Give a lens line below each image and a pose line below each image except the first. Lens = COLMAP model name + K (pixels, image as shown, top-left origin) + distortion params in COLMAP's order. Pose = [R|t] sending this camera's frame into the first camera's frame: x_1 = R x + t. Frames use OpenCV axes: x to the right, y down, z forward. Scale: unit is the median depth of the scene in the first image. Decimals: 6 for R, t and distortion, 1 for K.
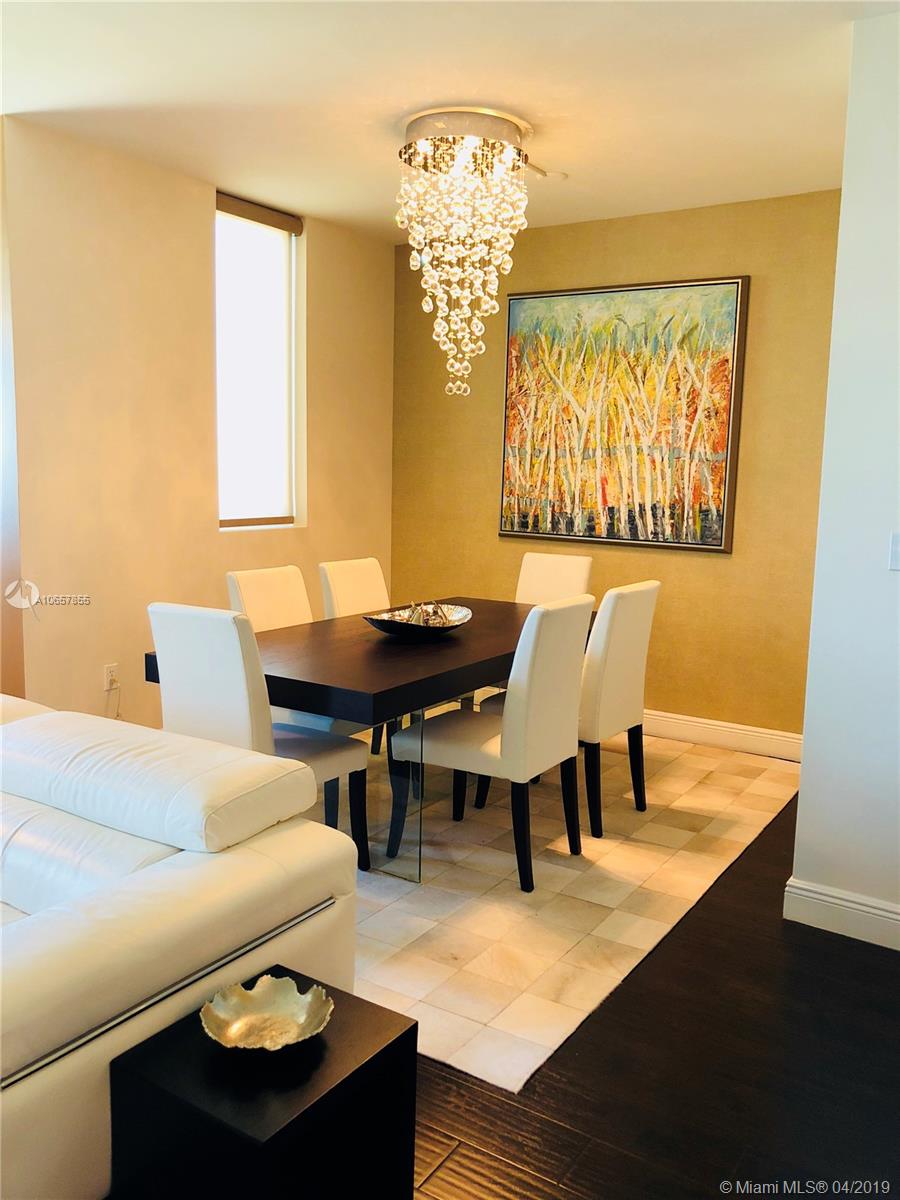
lens RADIAL K [[990.0, 0, 453.4], [0, 990.0, 593.0], [0, 0, 1]] dist [0.023080, -0.014264]
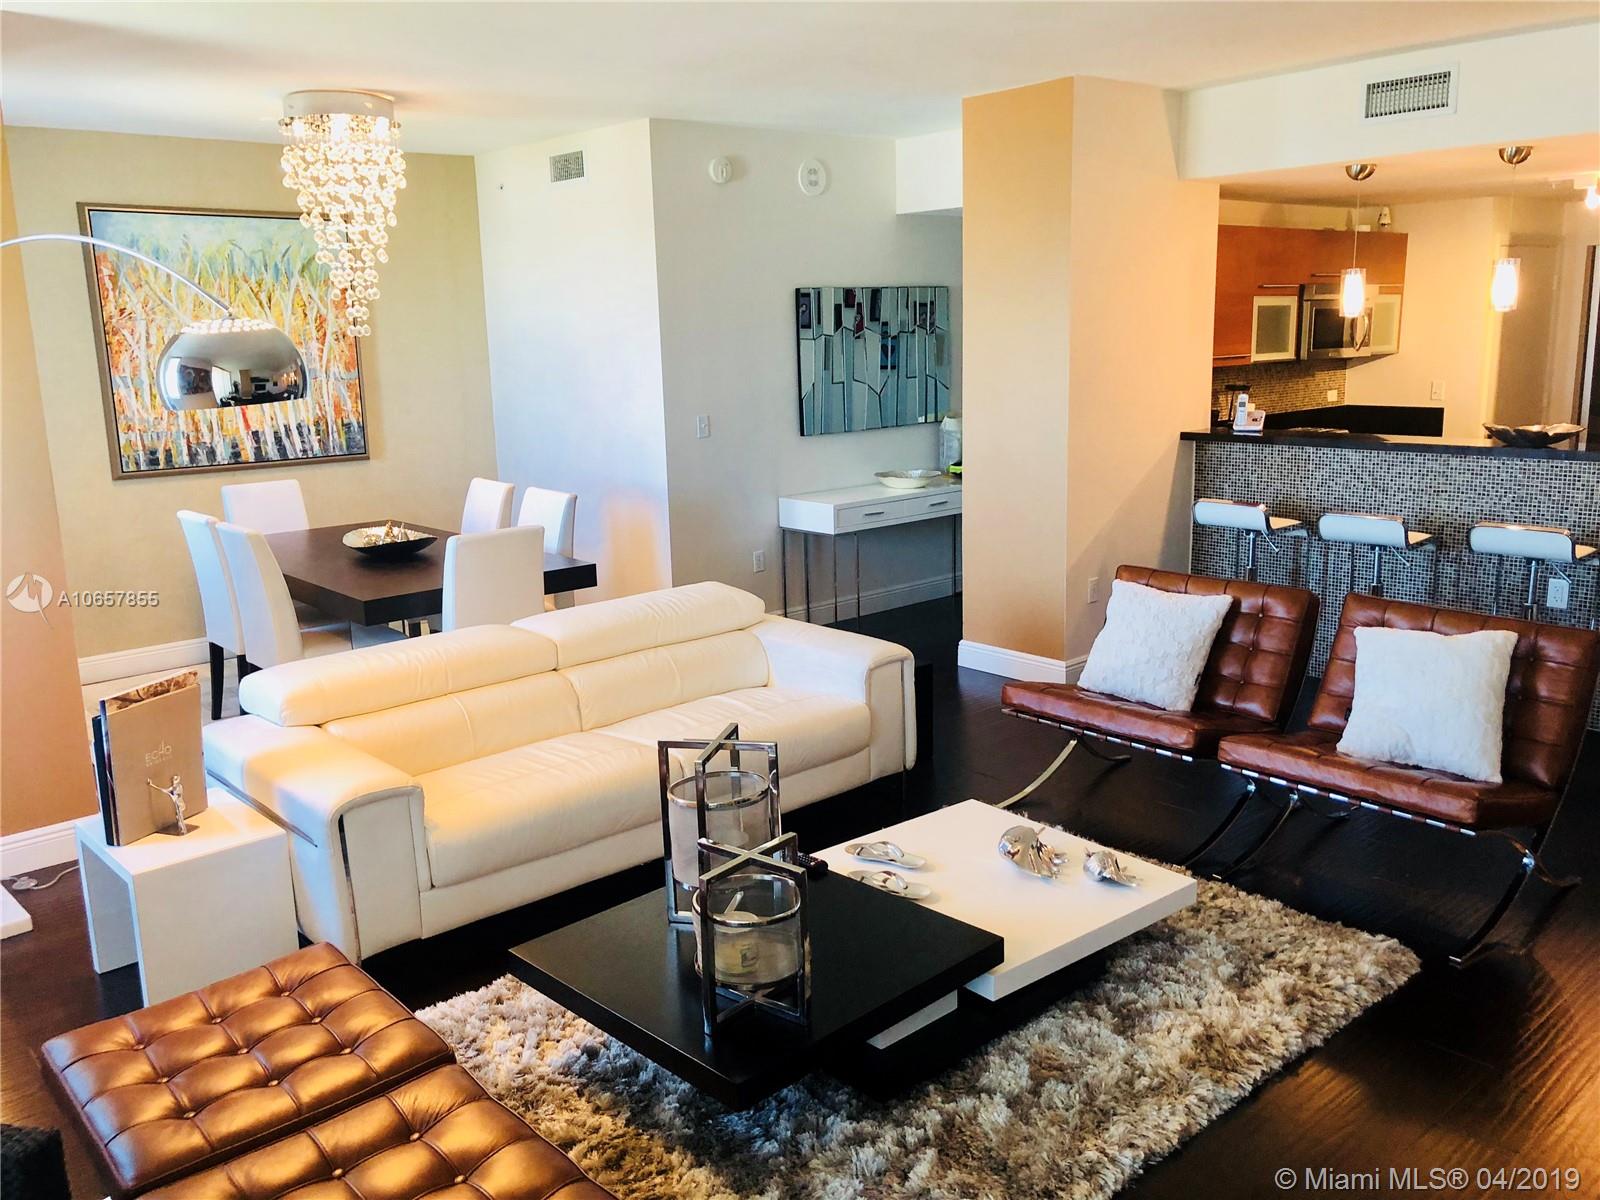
lens RADIAL K [[1320.0, 0, 805.5], [0, 1320.0, 588.3], [0, 0, 1]] dist [0.023080, -0.014264]
pose [[0.262835, -0.218122, 0.939862, -1.026185], [0.155089, 0.970995, 0.181976, -0.092514], [-0.952295, 0.097933, 0.289040, 0.094282]]
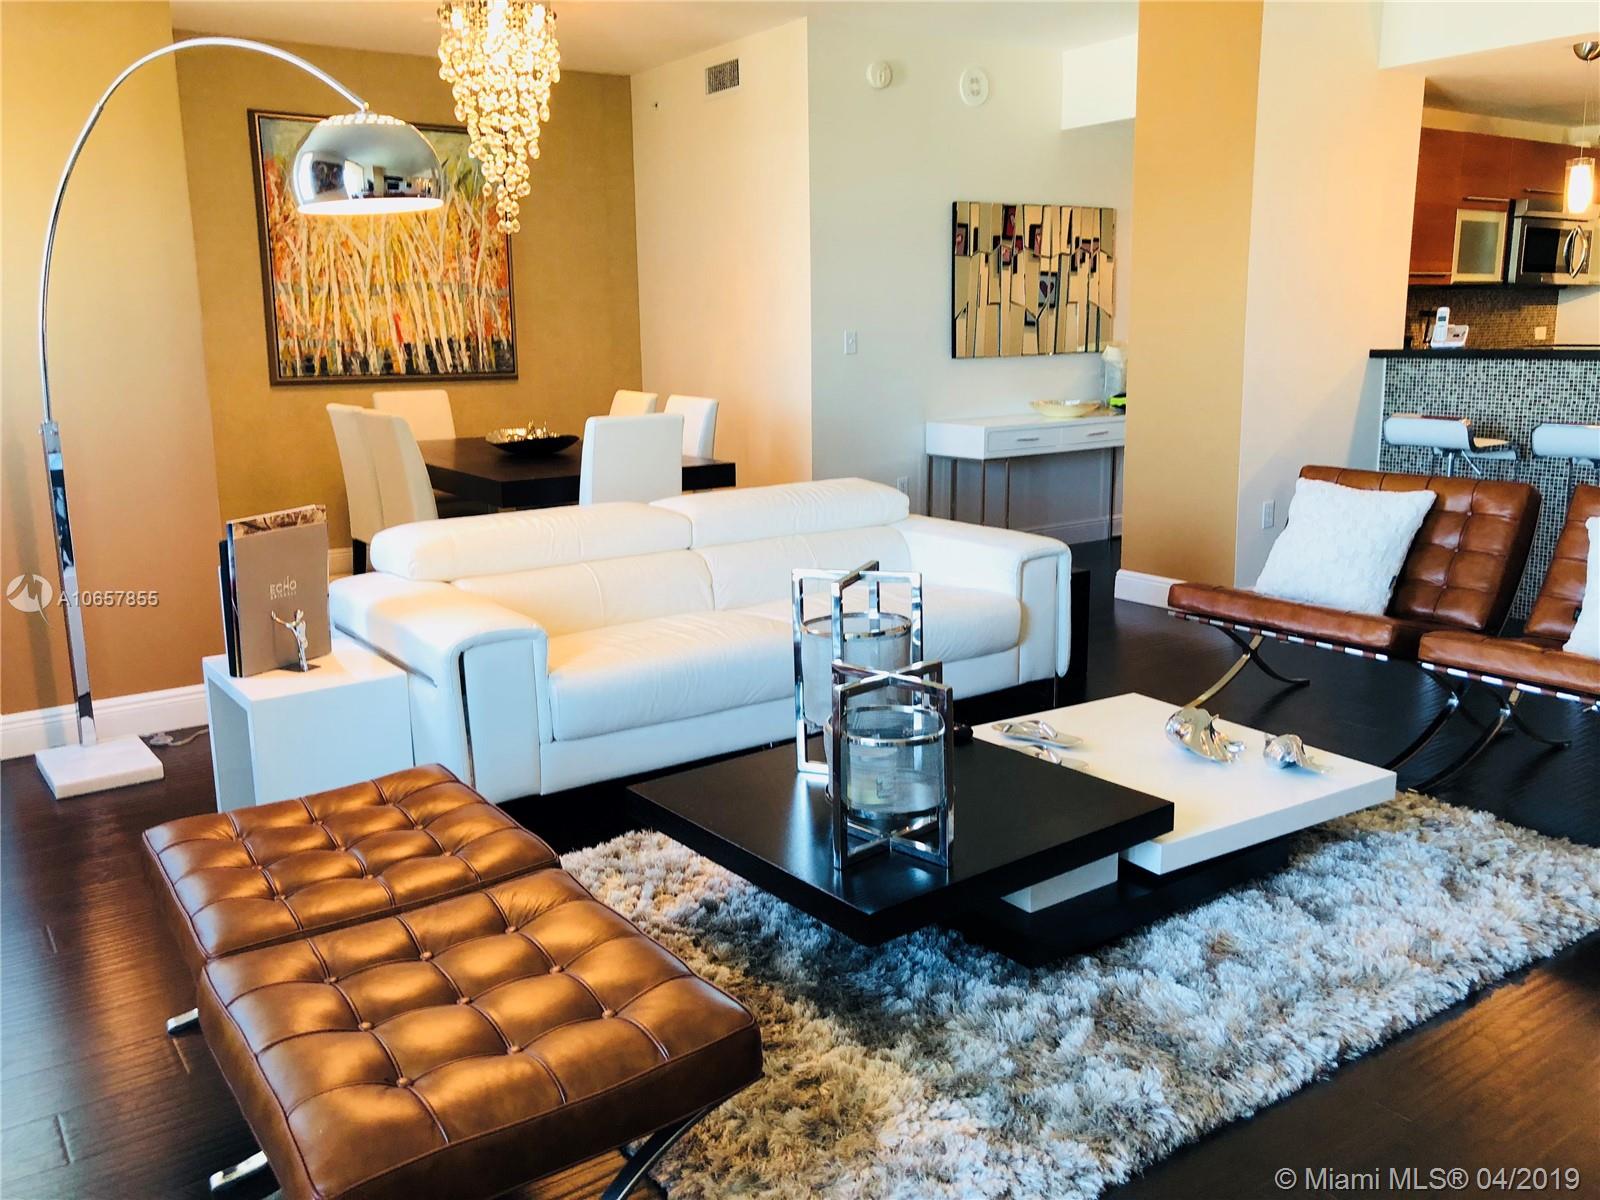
lens RADIAL K [[1320.0, 0, 790.9], [0, 1320.0, 571.4], [0, 0, 1]] dist [0.023080, -0.014264]
pose [[0.378757, -0.197000, 0.904287, -0.992946], [0.142538, 0.977842, 0.153322, -0.010345], [-0.914454, 0.070824, 0.398444, 0.119912]]
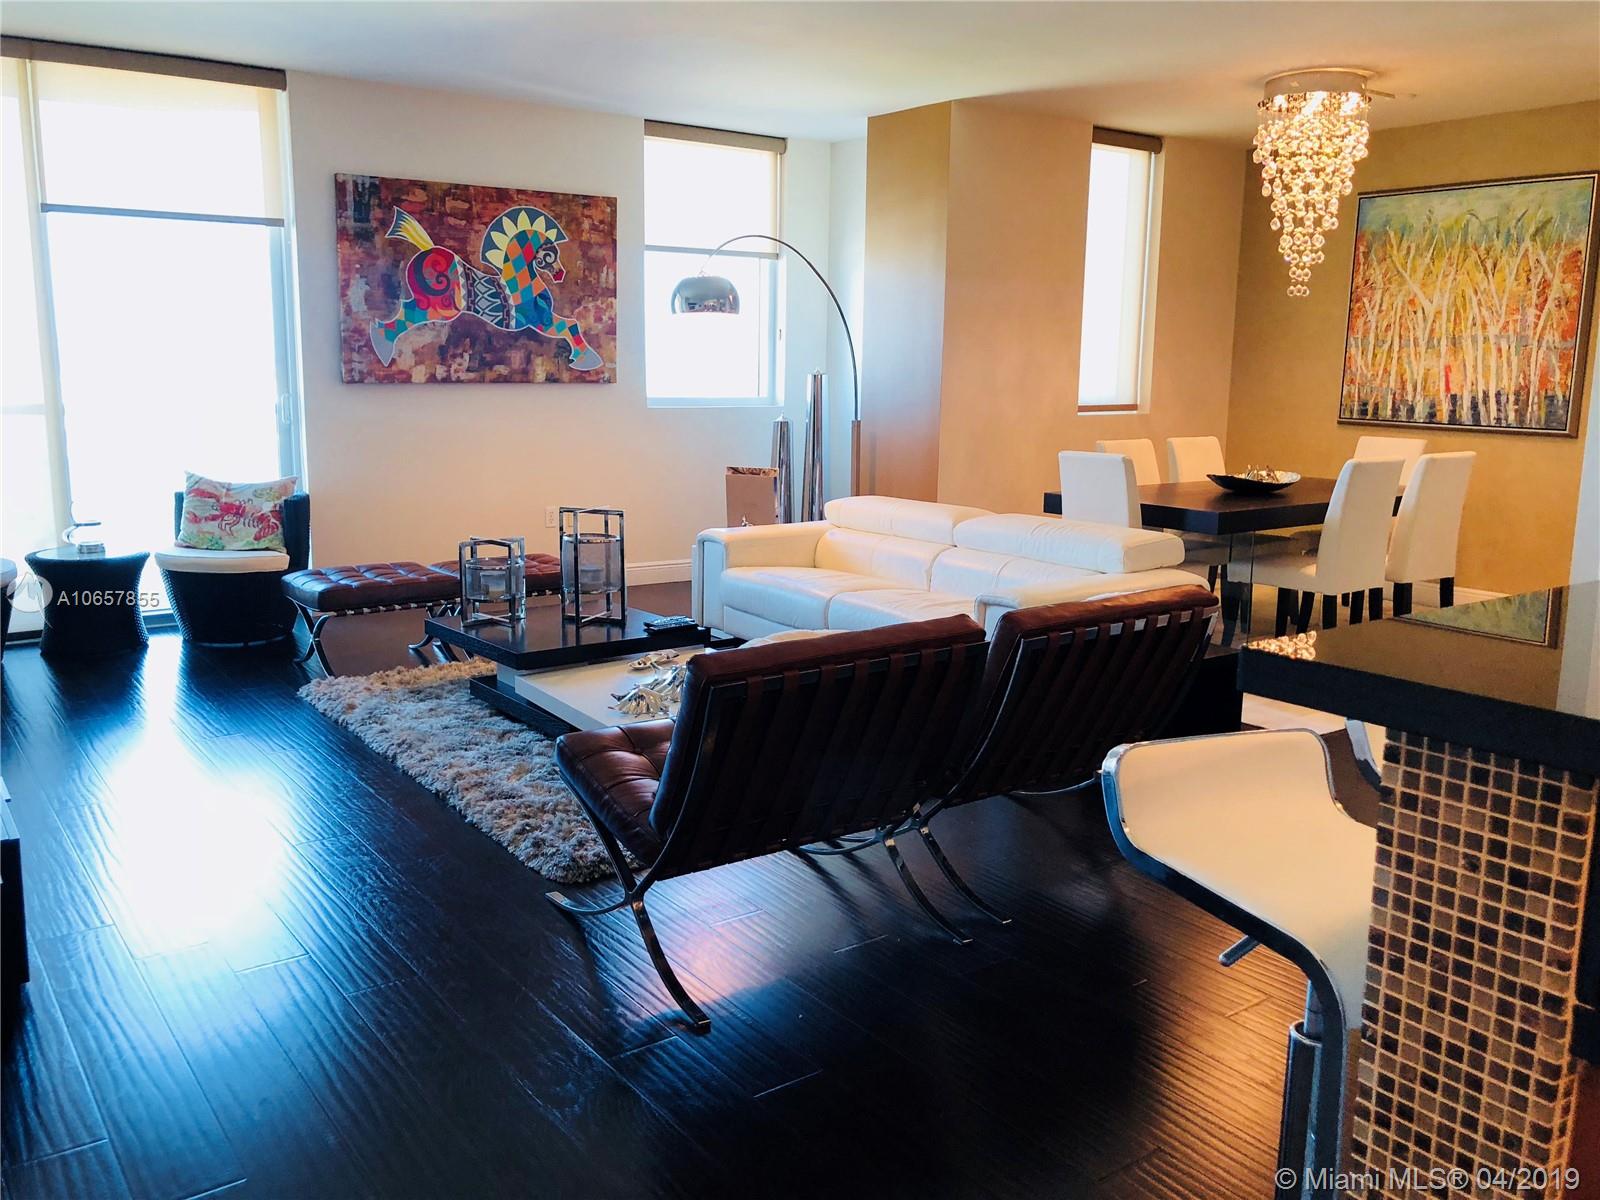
lens RADIAL K [[1320.0, 0, 776.7], [0, 1320.0, 575.9], [0, 0, 1]] dist [0.023080, -0.014264]
pose [[0.929761, 0.050571, -0.364674, 0.015515], [-0.040468, 0.998557, 0.035299, 0.086962], [0.365933, -0.018062, 0.930466, -0.587330]]
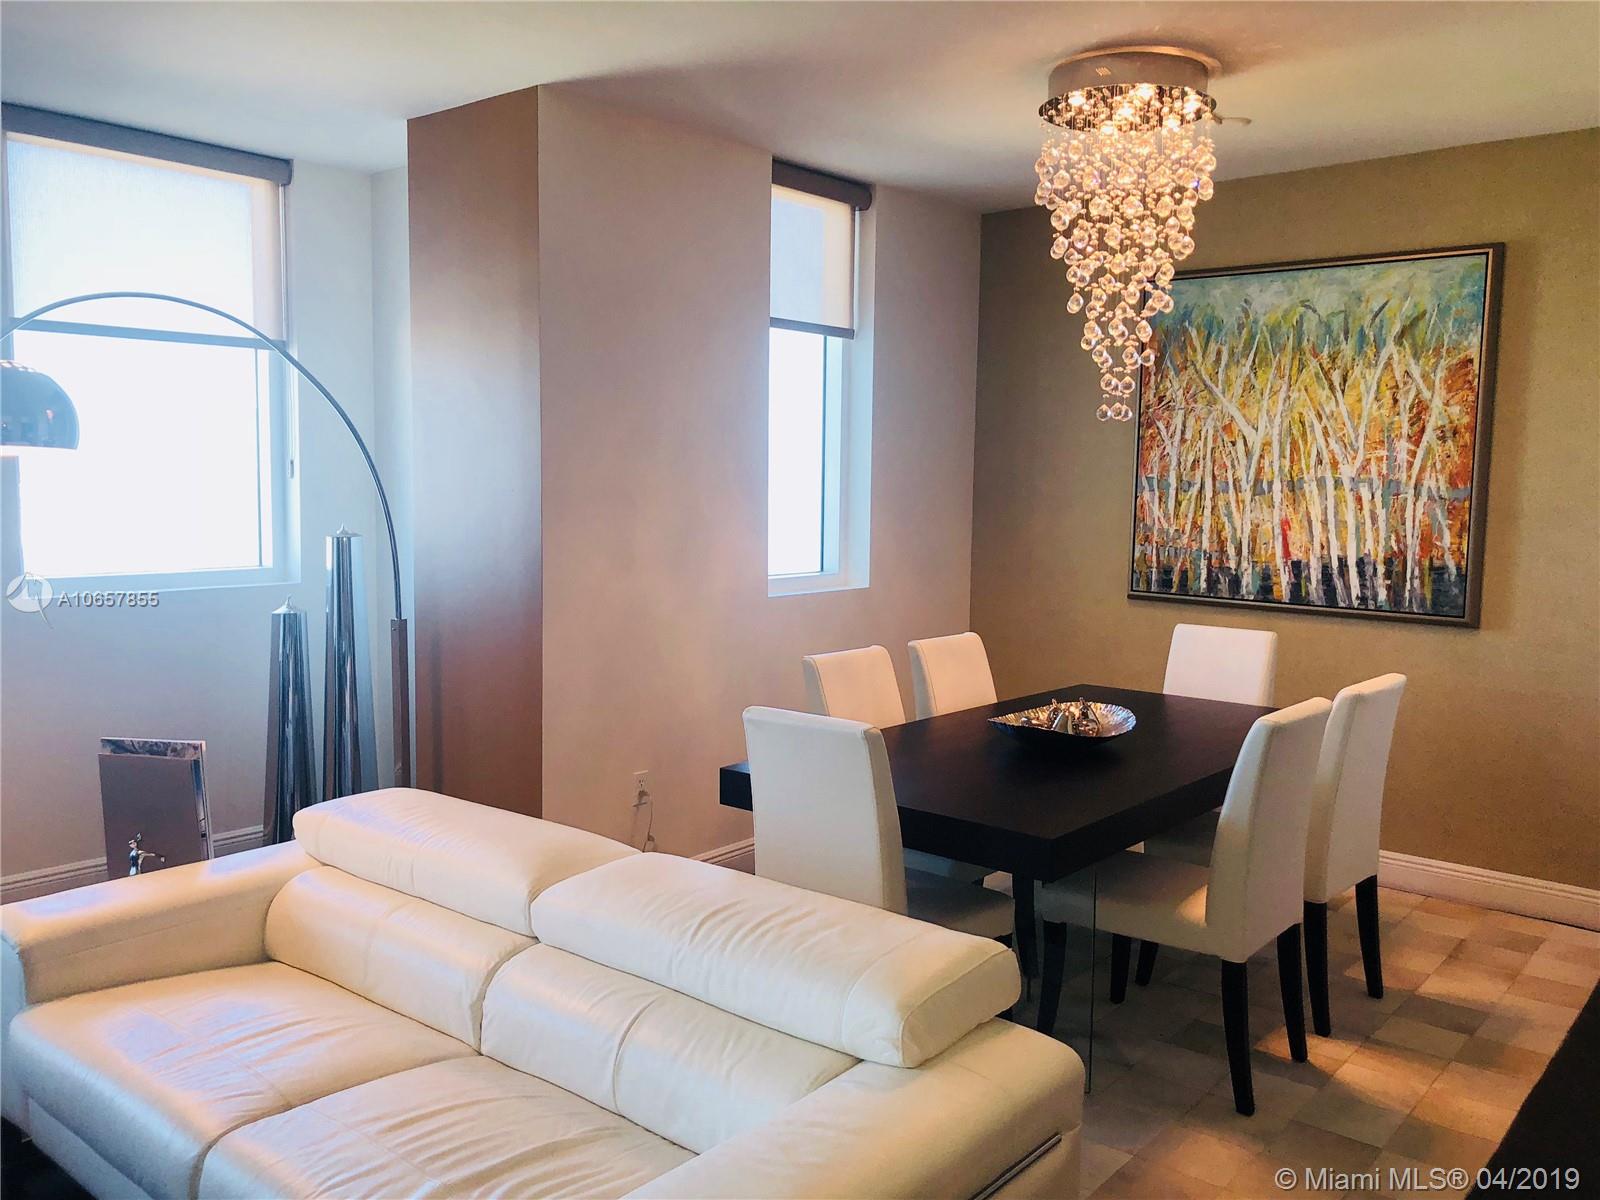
lens RADIAL K [[1320.0, 0, 796.6], [0, 1320.0, 579.0], [0, 0, 1]] dist [0.023080, -0.014264]
pose [[0.991772, 0.000718, -0.128015, -0.081509], [-0.007113, 0.998749, -0.049499, -0.023665], [0.127819, 0.050002, 0.990536, -0.007172]]
